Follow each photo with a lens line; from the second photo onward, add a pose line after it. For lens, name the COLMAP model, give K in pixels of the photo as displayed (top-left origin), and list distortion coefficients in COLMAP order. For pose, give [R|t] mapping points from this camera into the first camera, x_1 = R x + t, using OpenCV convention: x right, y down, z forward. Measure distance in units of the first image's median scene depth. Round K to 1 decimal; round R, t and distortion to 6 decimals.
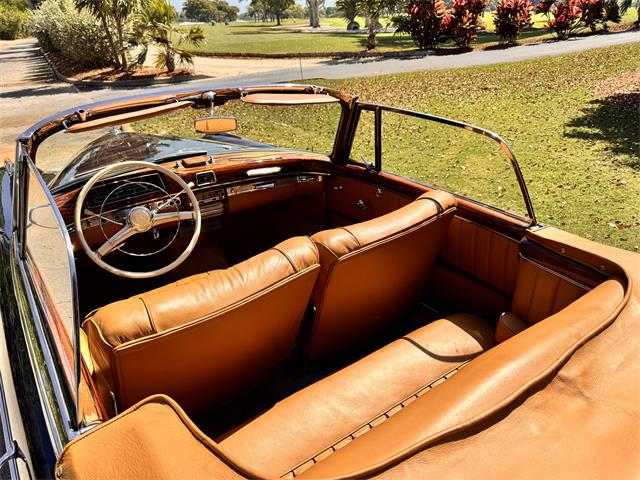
lens RADIAL K [[458.9, 0, 314.5], [0, 458.9, 237.2], [0, 0, 1]] dist [0.043489, -0.056946]
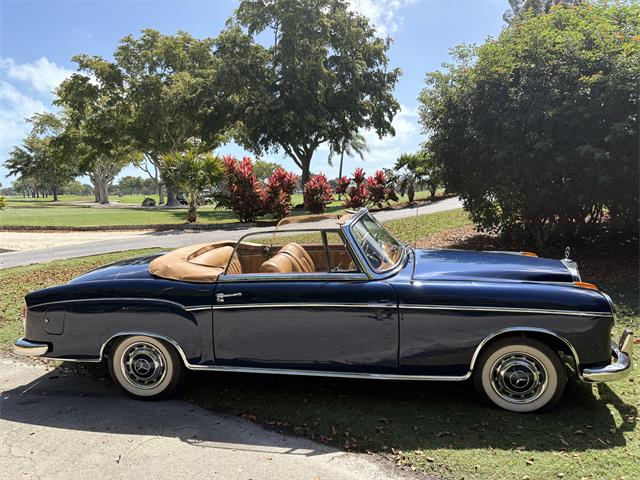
lens RADIAL K [[487.9, 0, 315.3], [0, 487.9, 245.3], [0, 0, 1]] dist [-0.003750, 0.024430]
pose [[0.908544, -0.018415, 0.417383, -0.093556], [0.159035, 0.939060, -0.304751, 0.011214], [-0.386336, 0.343258, 0.856106, -0.002103]]
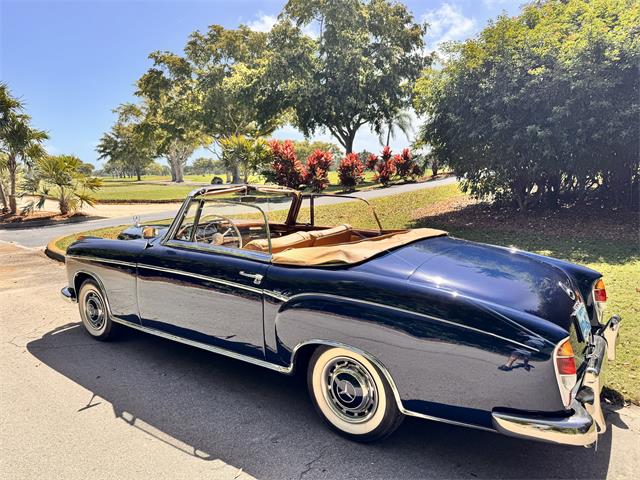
lens RADIAL K [[458.9, 0, 320.0], [0, 458.9, 246.8], [0, 0, 1]] dist [0.043489, -0.056946]
pose [[0.951695, -0.038752, 0.304591, -0.076805], [0.124642, 0.955351, -0.267897, 0.083930], [-0.280610, 0.292921, 0.914033, -0.143917]]
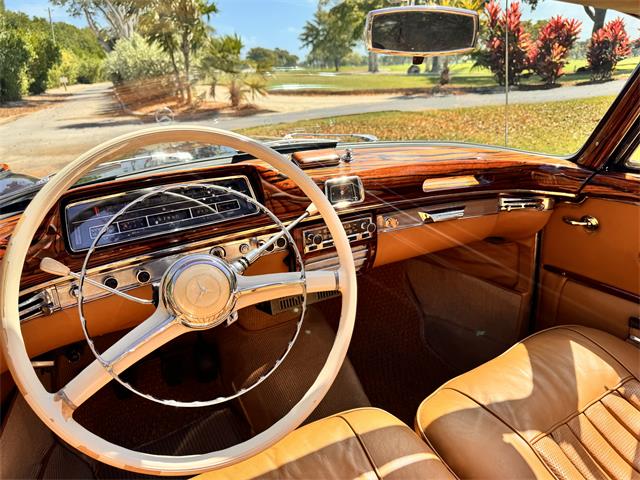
lens RADIAL K [[458.9, 0, 317.3], [0, 458.9, 236.2], [0, 0, 1]] dist [0.043489, -0.056946]
pose [[0.994313, 0.039624, -0.098856, -0.033752], [-0.048517, 0.994828, -0.089235, -0.006860], [0.094809, 0.093524, 0.991093, 0.086878]]
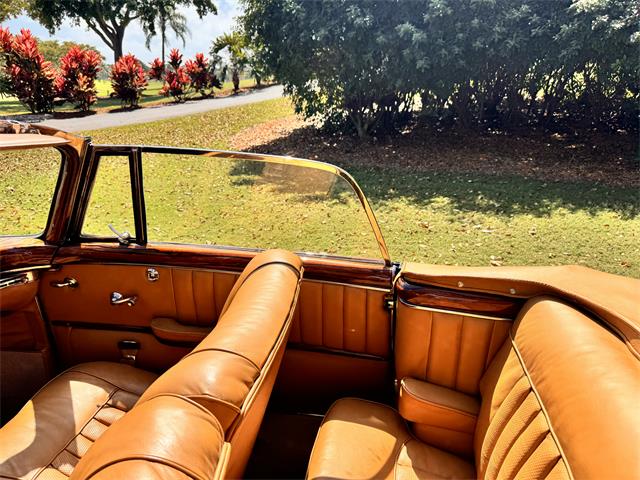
lens RADIAL K [[458.9, 0, 316.8], [0, 458.9, 236.7], [0, 0, 1]] dist [0.043489, -0.056946]
pose [[0.716744, -0.185805, 0.672127, -0.021723], [0.273195, 0.961621, -0.025497, -0.011212], [-0.641594, 0.201897, 0.739997, 0.056050]]
